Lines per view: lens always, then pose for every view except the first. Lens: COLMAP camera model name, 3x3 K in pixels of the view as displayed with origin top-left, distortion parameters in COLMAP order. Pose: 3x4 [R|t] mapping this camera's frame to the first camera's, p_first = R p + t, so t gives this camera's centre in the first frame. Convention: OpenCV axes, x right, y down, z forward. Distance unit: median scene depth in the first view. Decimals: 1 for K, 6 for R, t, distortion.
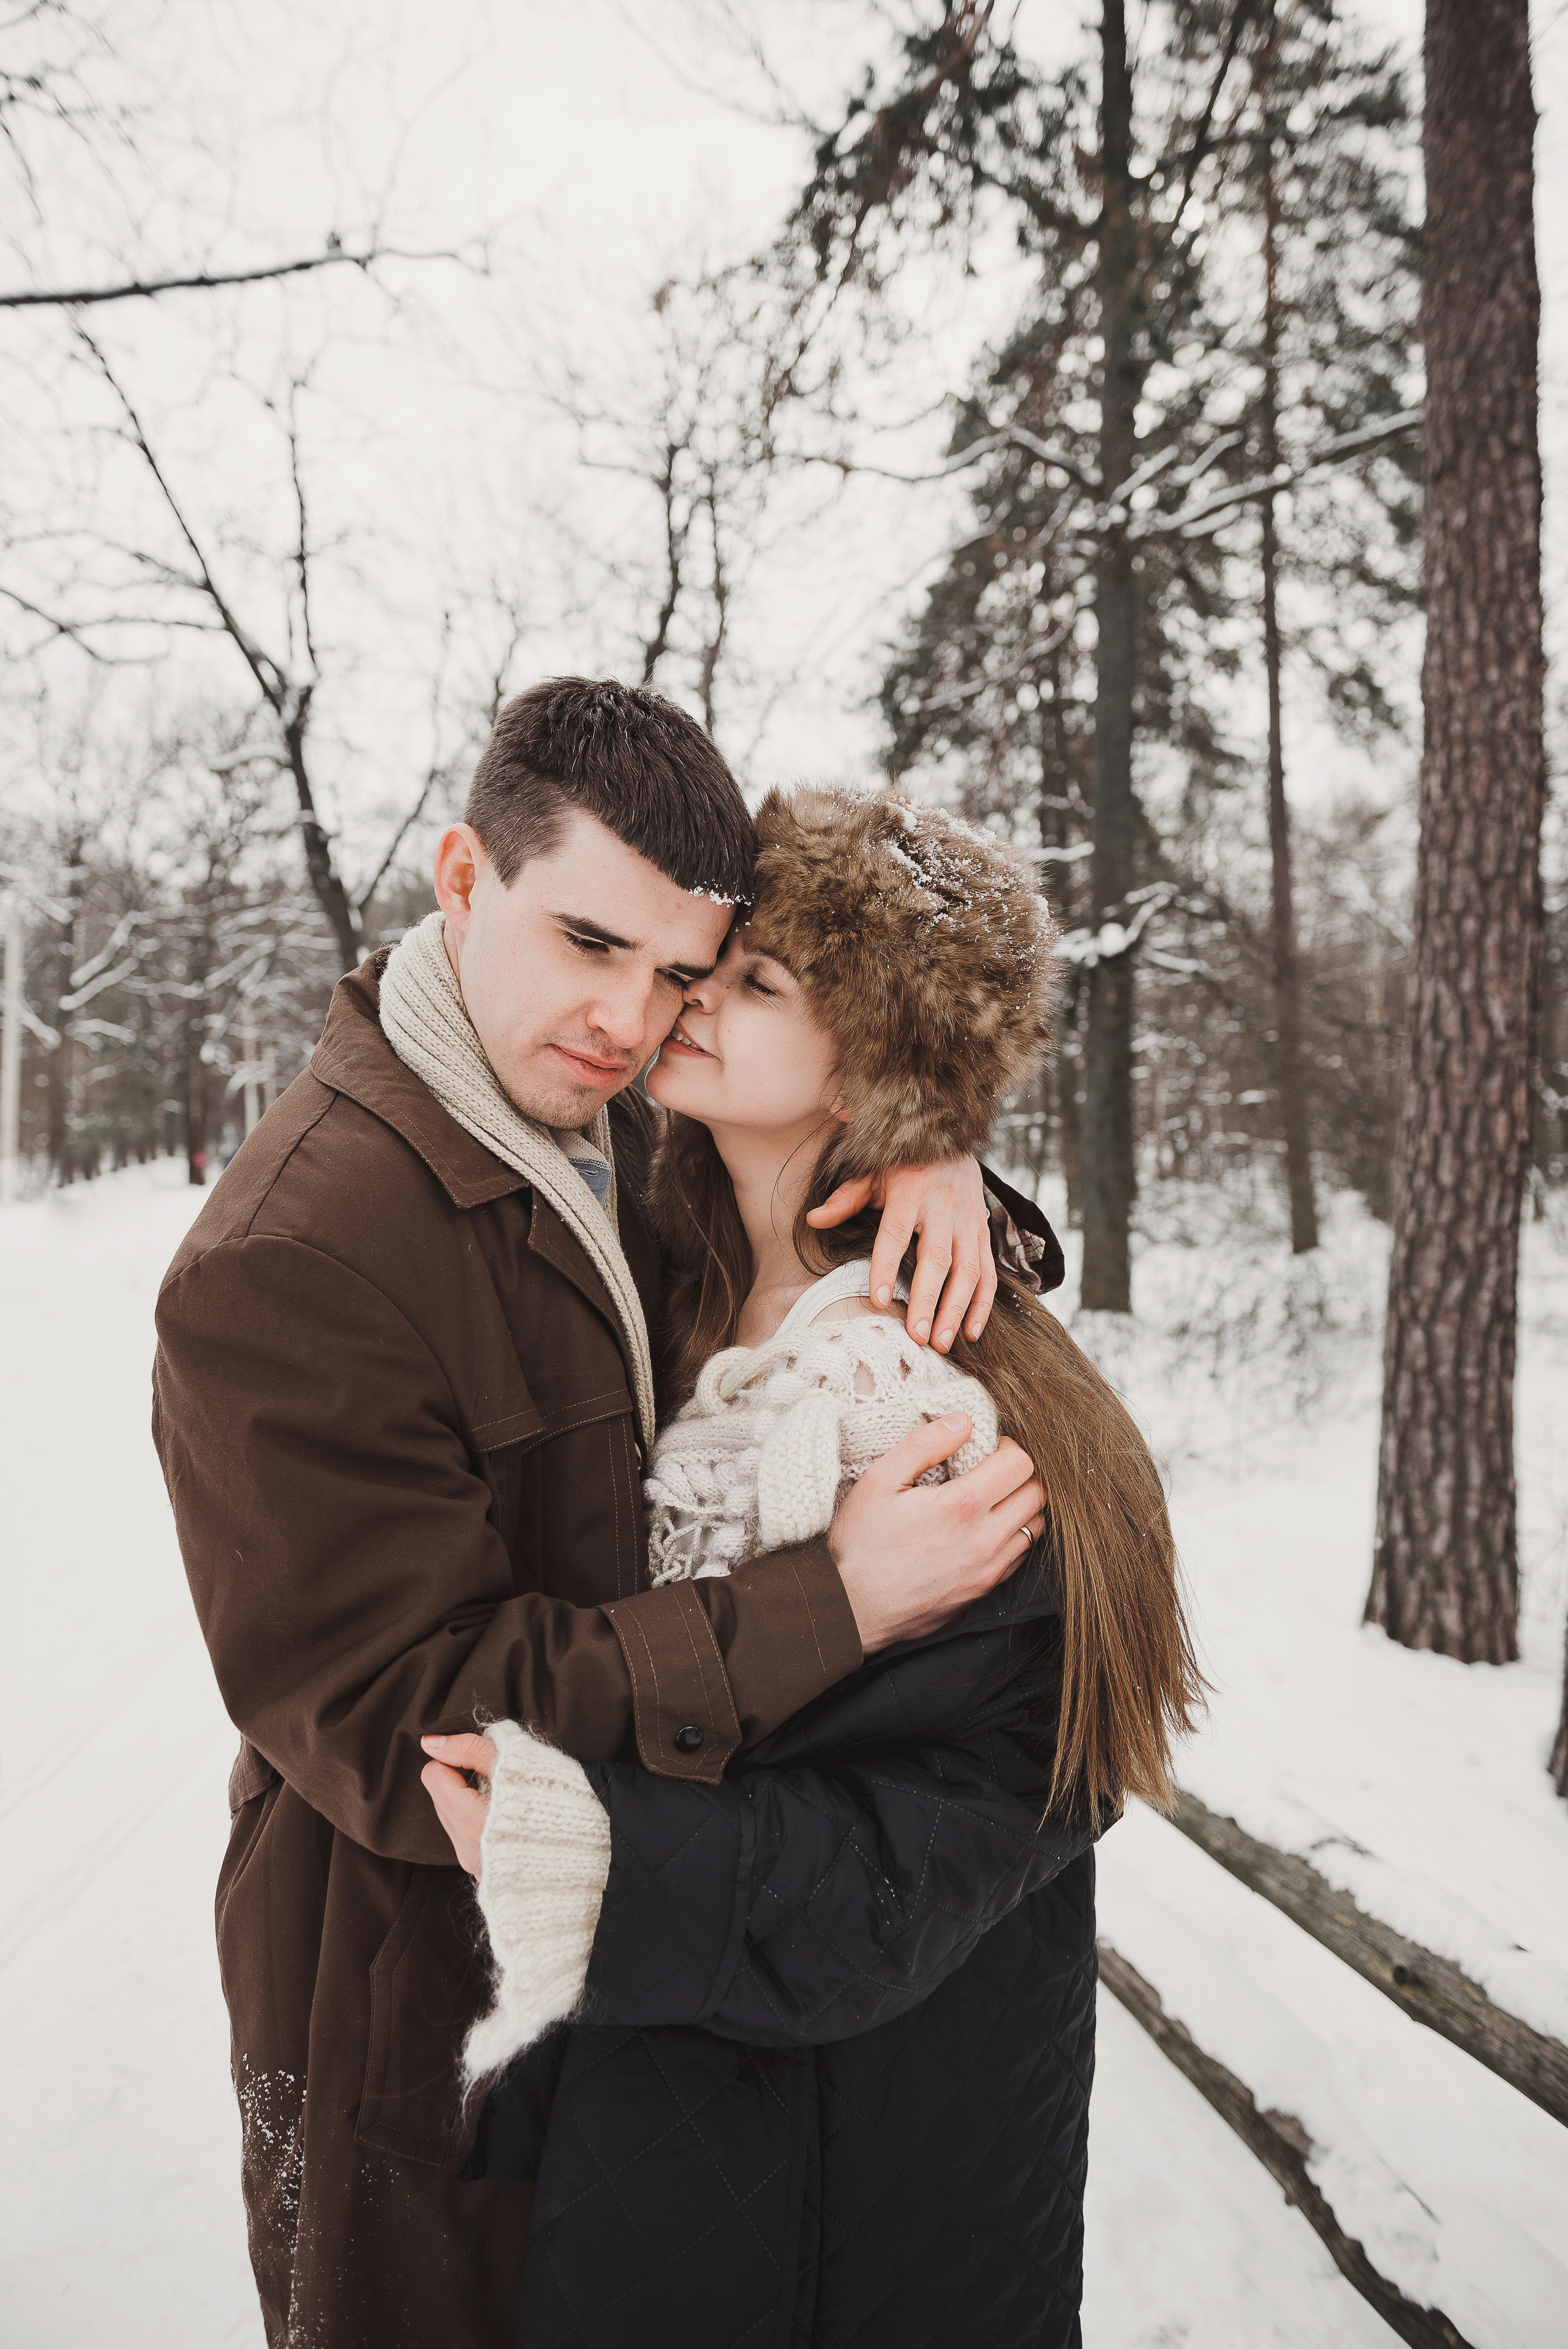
lens RADIAL K [[1674.2, 0, 784.0], [0, 1674.2, 1174.5], [0, 0, 1]] dist [-0.046575, -0.003429]
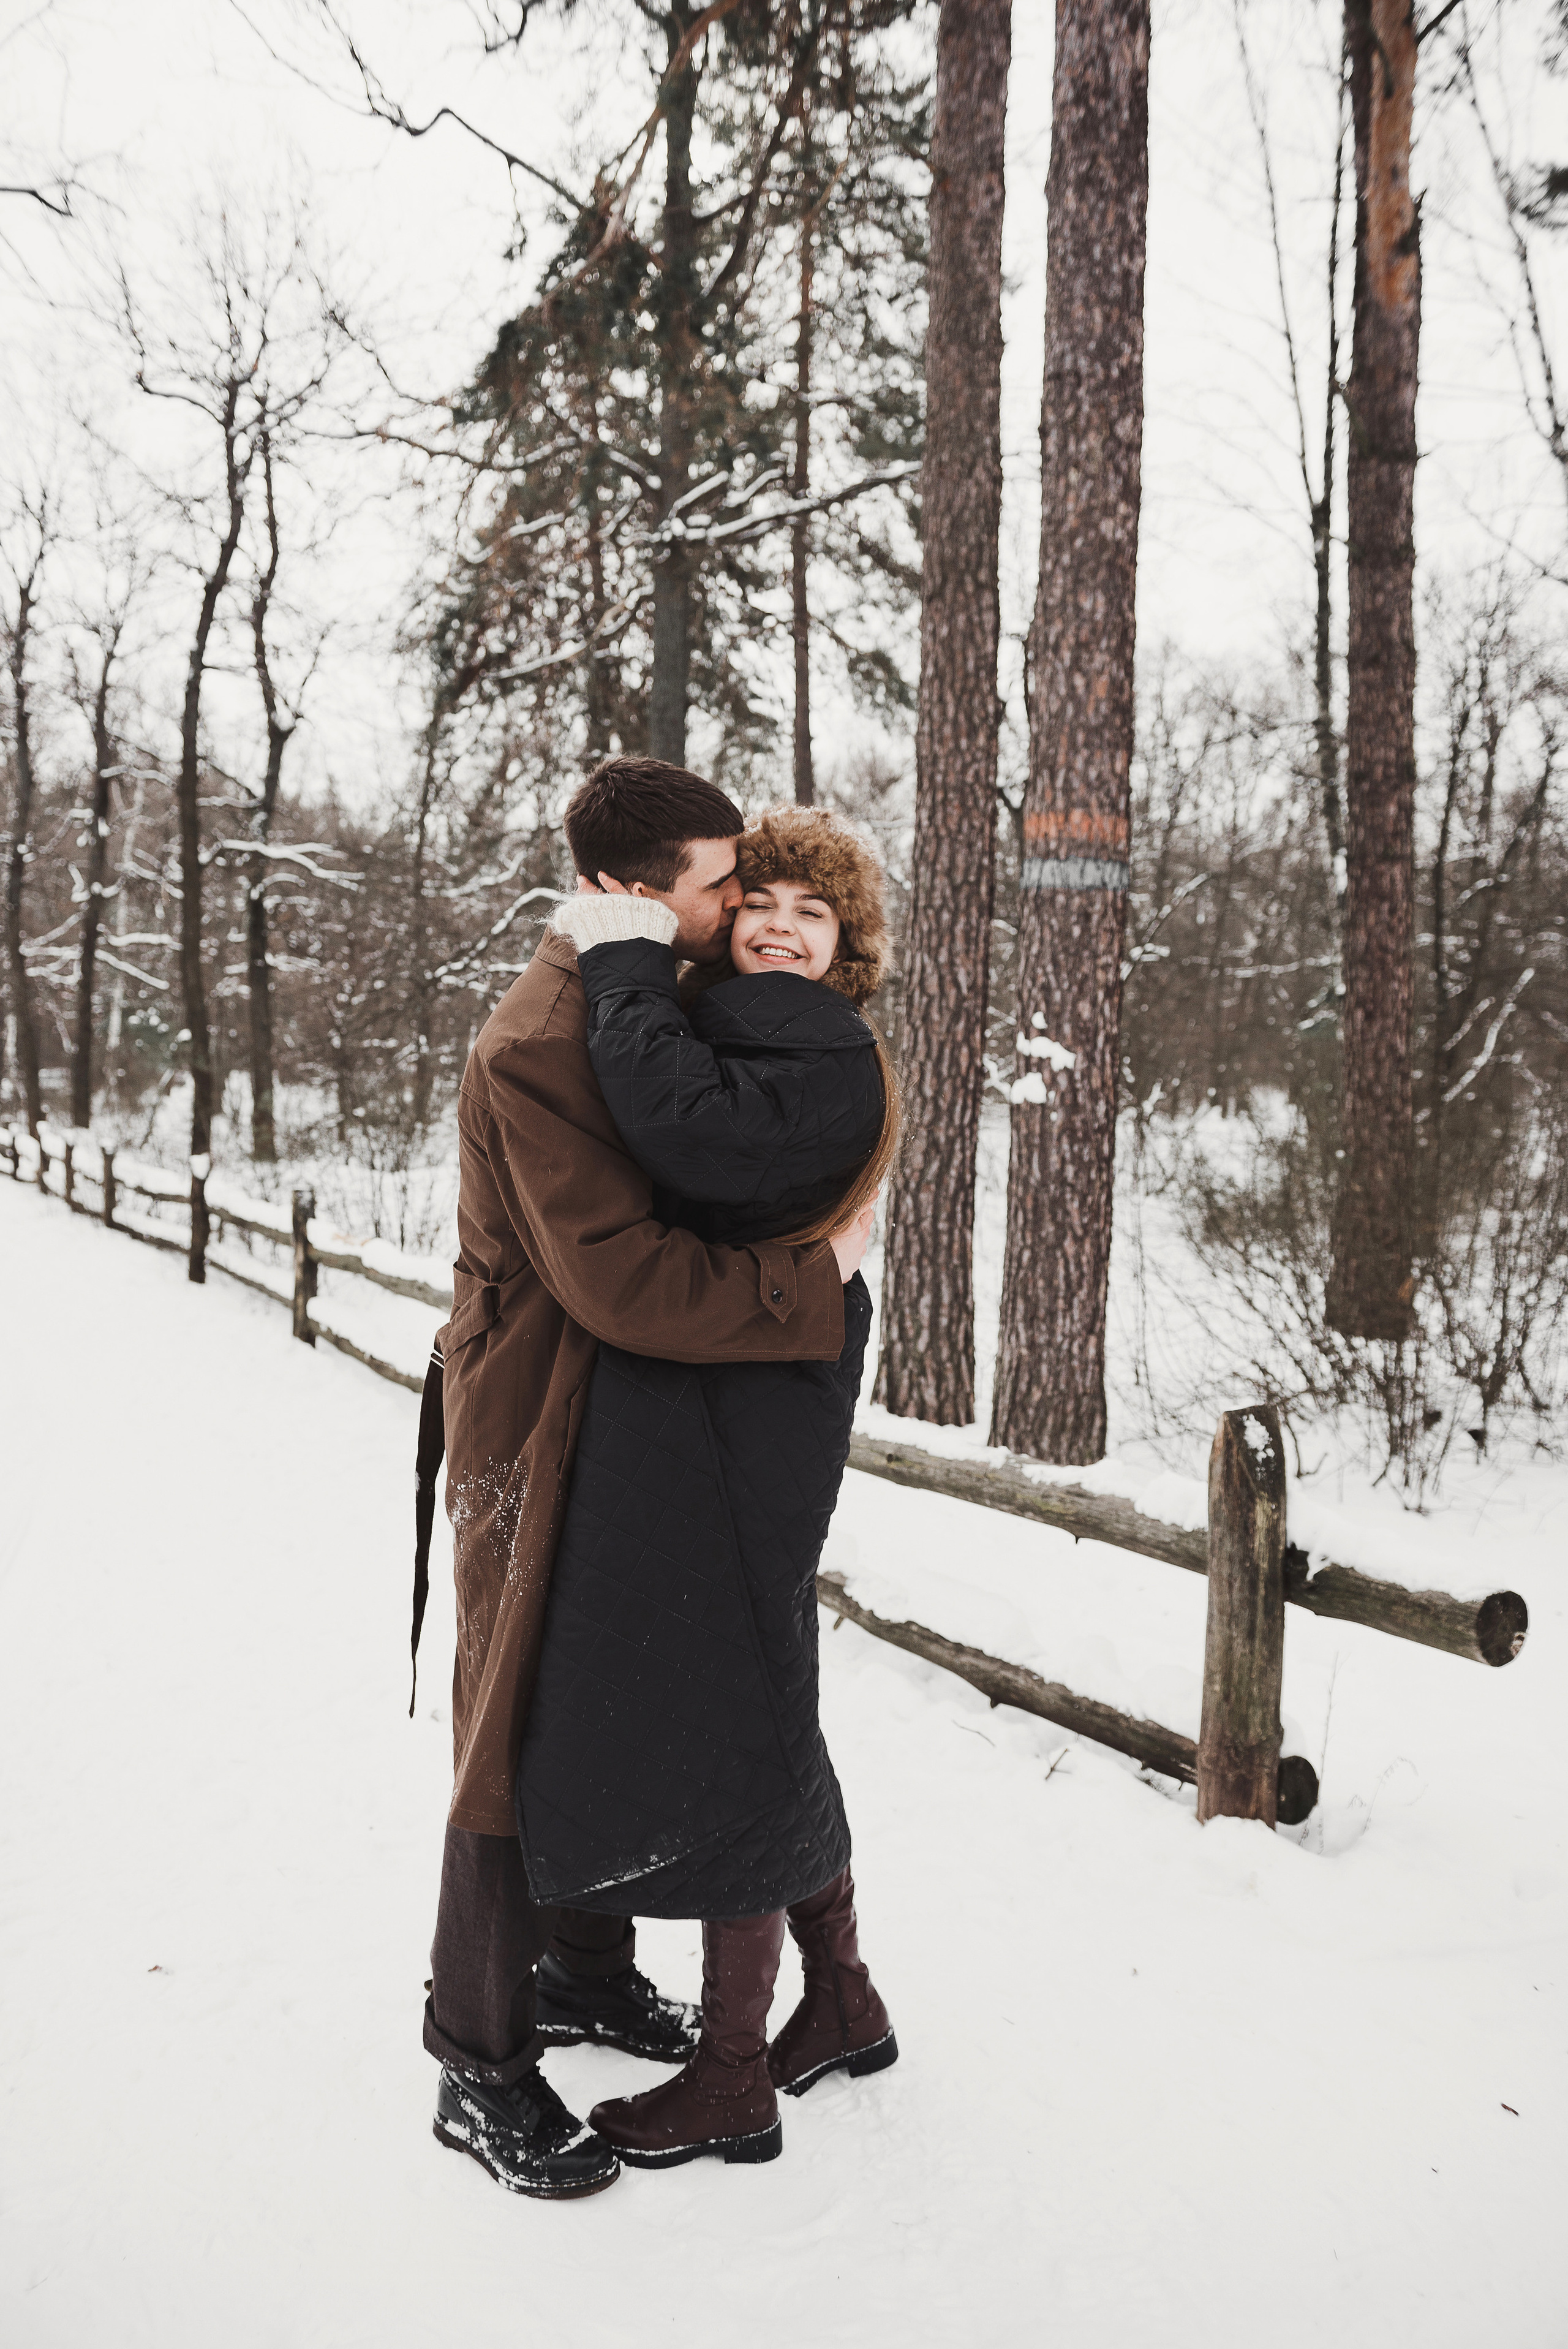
lens RADIAL K [[1674.2, 0, 784.0], [0, 1674.2, 1174.5], [0, 0, 1]] dist [-0.046575, -0.003429]
pose [[0.960879, -0.004147, 0.276937, -0.124784], [-0.006437, 0.999283, 0.037298, 0.020538], [-0.276893, -0.037622, 0.960164, -0.363836]]
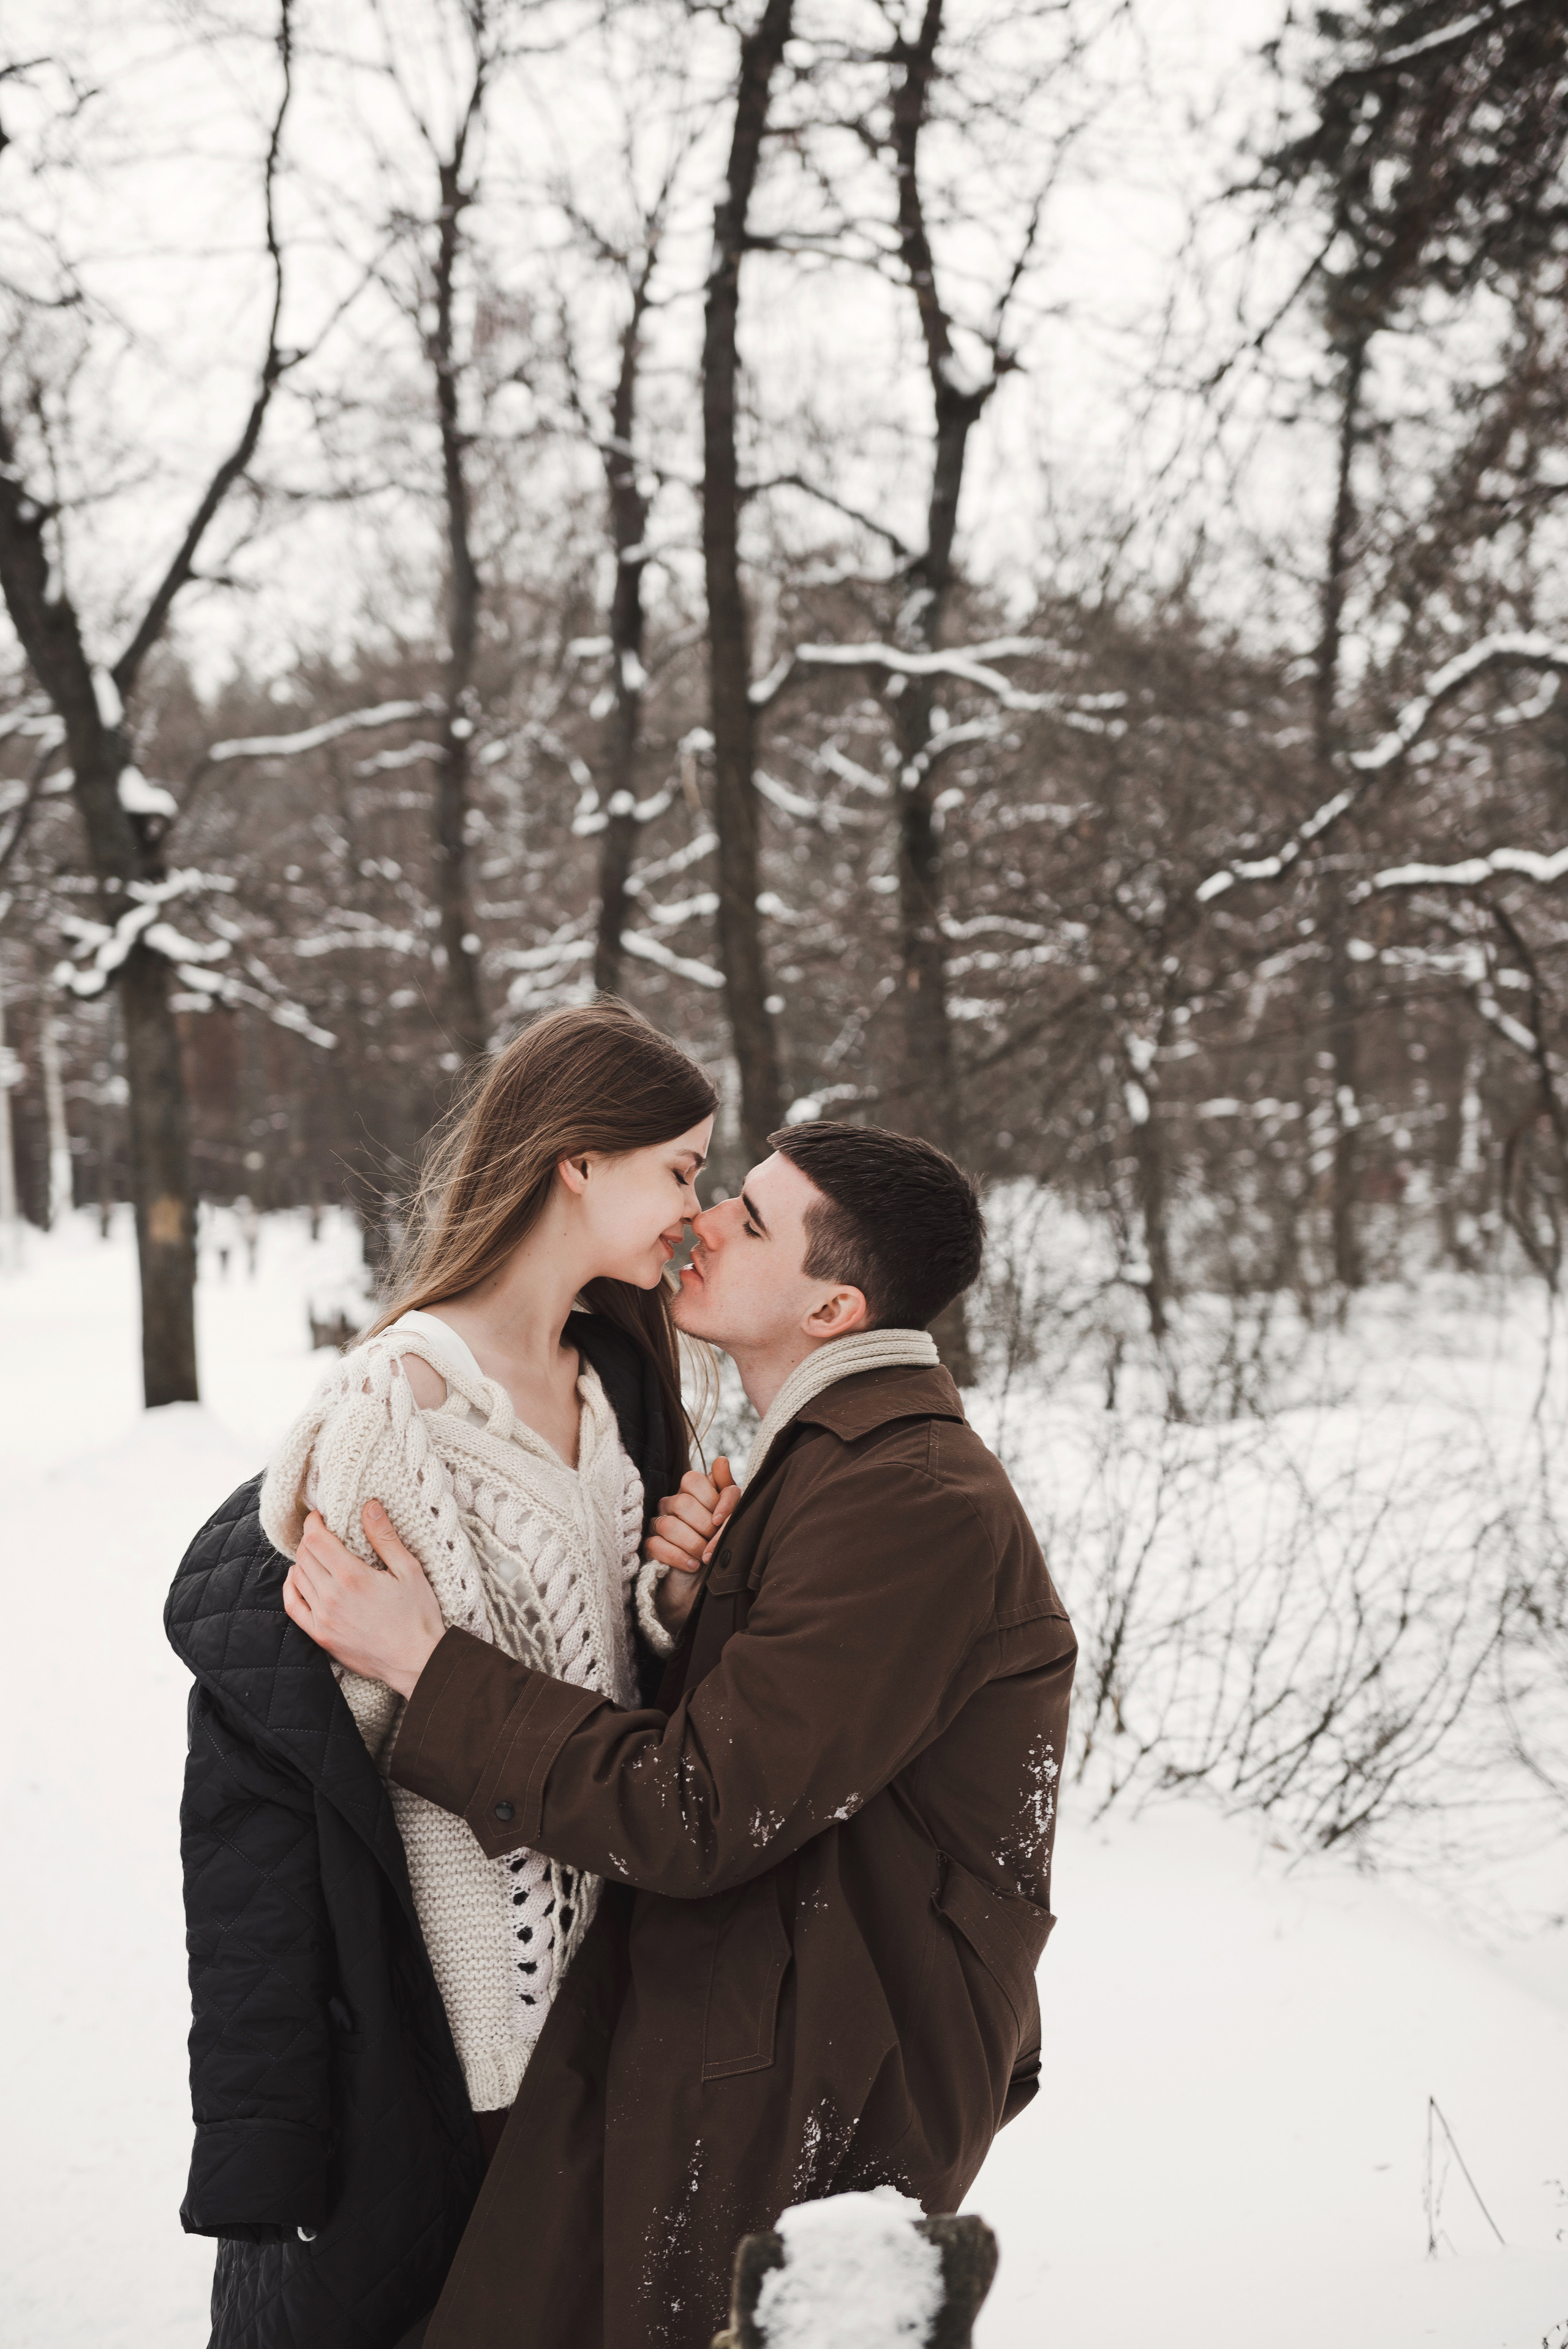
lens RADIAL K [[3552.8, 0, 784.0], [0, 3552.8, 1174.5], [0, 0, 1]] dist [0.130430, -0.016024]
pose [[0.994102, -0.030260, -0.104146, 0.071211], [0.027736, 0.999287, -0.025599, 0.005306], [0.104846, 0.022560, 0.994233, 0.419162]]
